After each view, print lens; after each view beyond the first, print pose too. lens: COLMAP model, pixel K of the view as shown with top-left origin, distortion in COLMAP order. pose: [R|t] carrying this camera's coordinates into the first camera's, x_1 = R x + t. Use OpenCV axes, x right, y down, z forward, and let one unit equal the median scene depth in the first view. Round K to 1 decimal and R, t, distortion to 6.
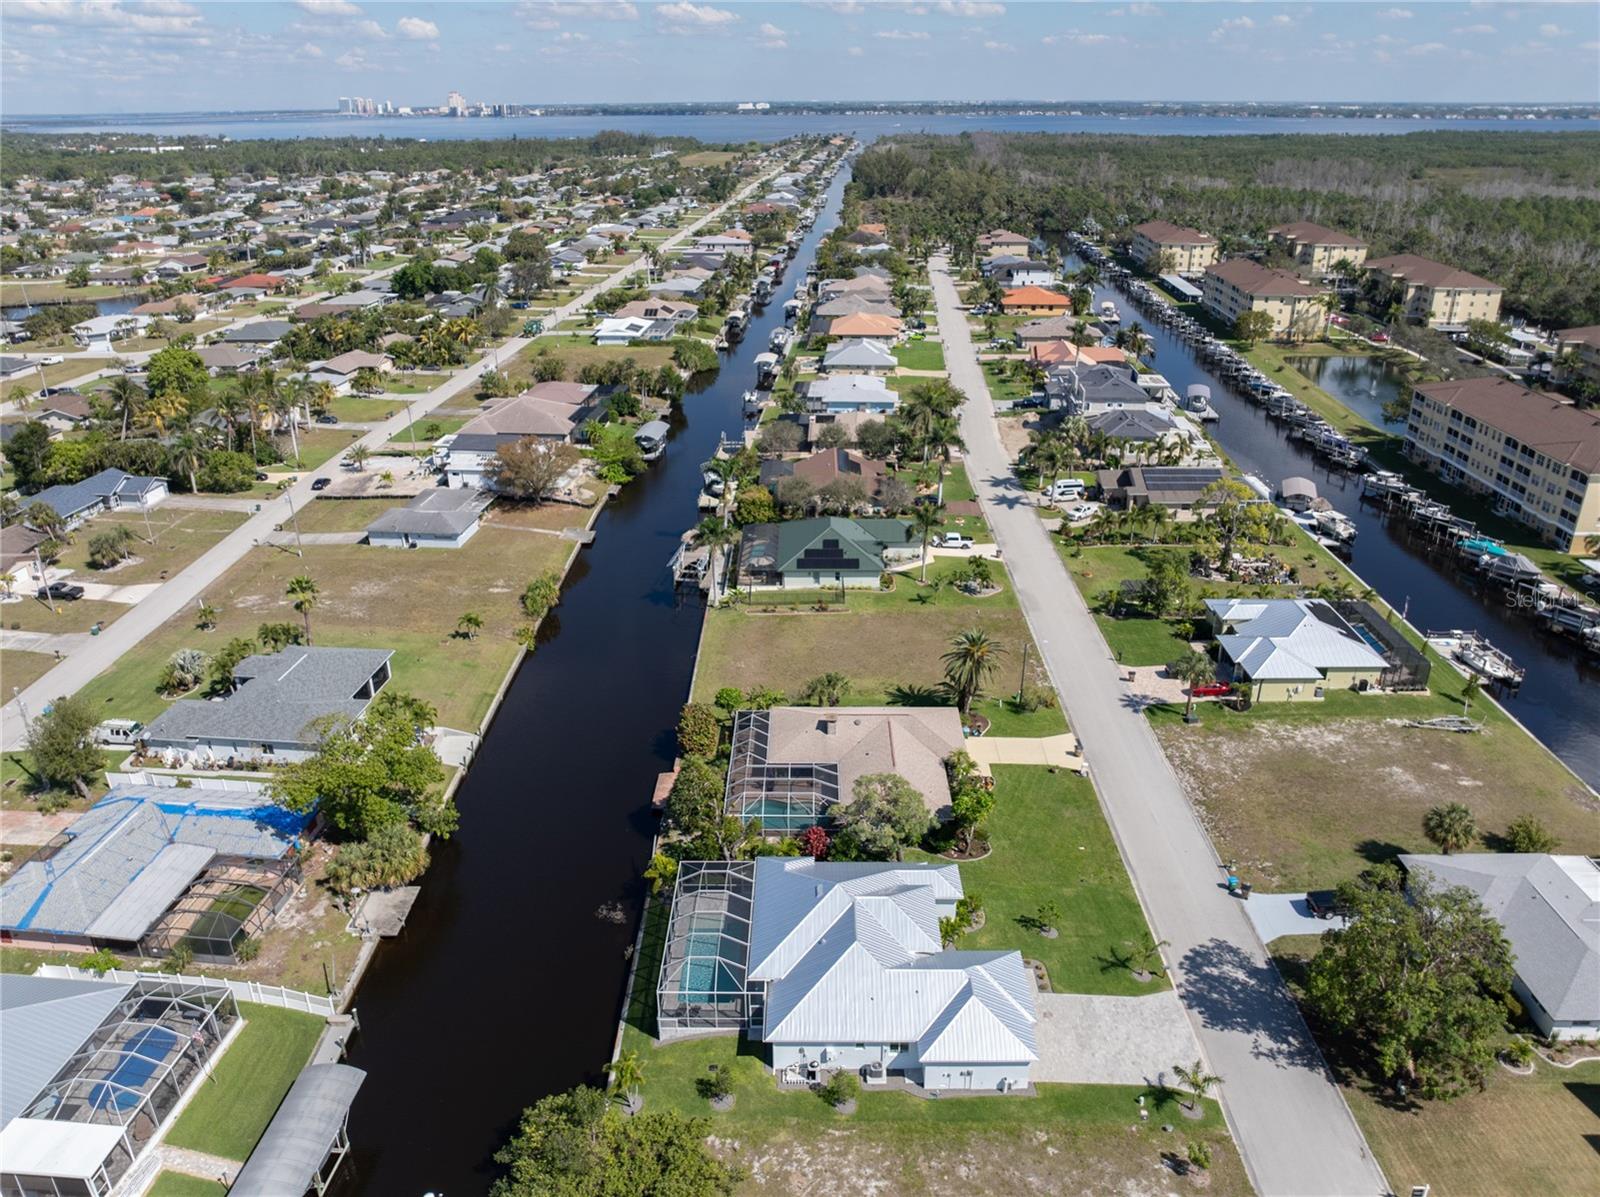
lens RADIAL K [[1129.3, 0, 796.0], [0, 1129.3, 594.4], [0, 0, 1]] dist [-0.037291, -0.000286]
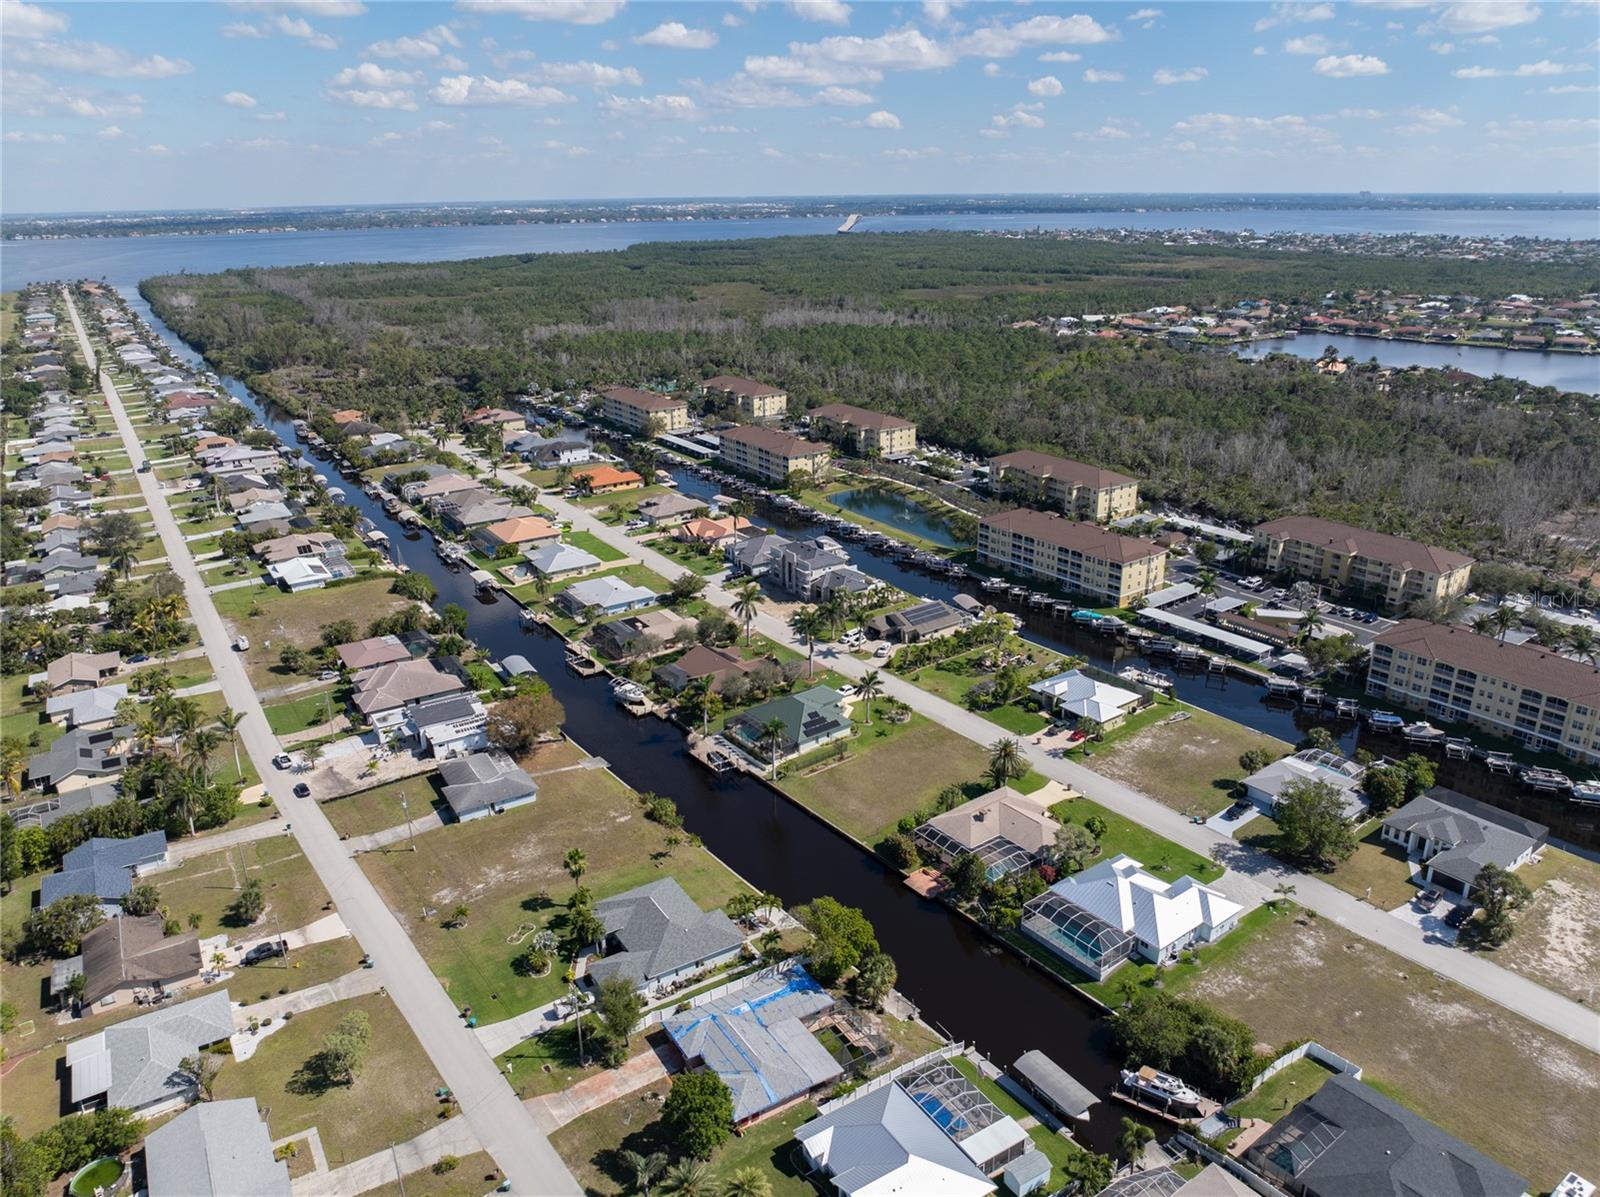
lens RADIAL K [[1127.1, 0, 785.3], [0, 1127.1, 589.1], [0, 0, 1]] dist [-0.040197, 0.003898]
pose [[0.794548, -0.208189, 0.570395, -0.672154], [0.254347, 0.967112, -0.001313, -0.176918], [-0.551363, 0.146122, 0.821369, -0.175821]]
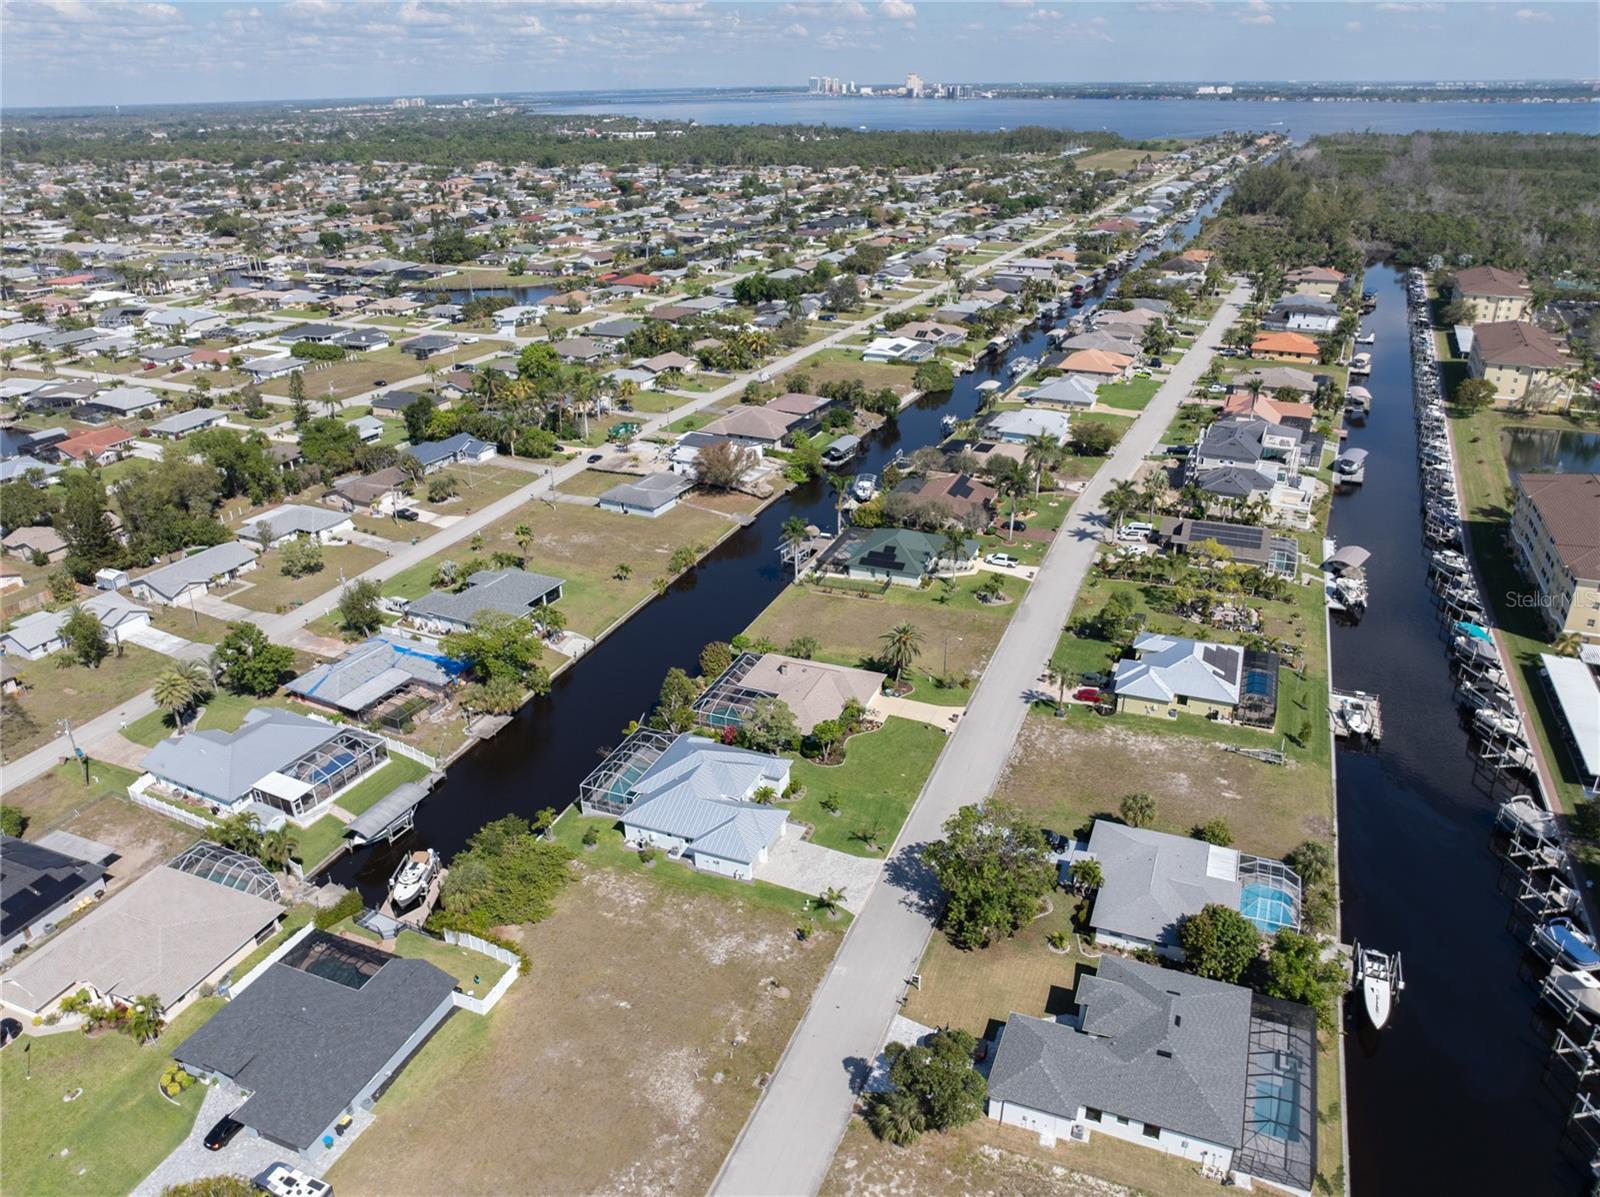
lens RADIAL K [[1129.3, 0, 796.0], [0, 1129.3, 594.4], [0, 0, 1]] dist [-0.037291, -0.000286]
pose [[0.930700, 0.144433, -0.336061, 0.318991], [-0.138632, 0.989481, 0.041329, -0.026802], [0.338496, 0.008124, 0.940933, -0.236481]]
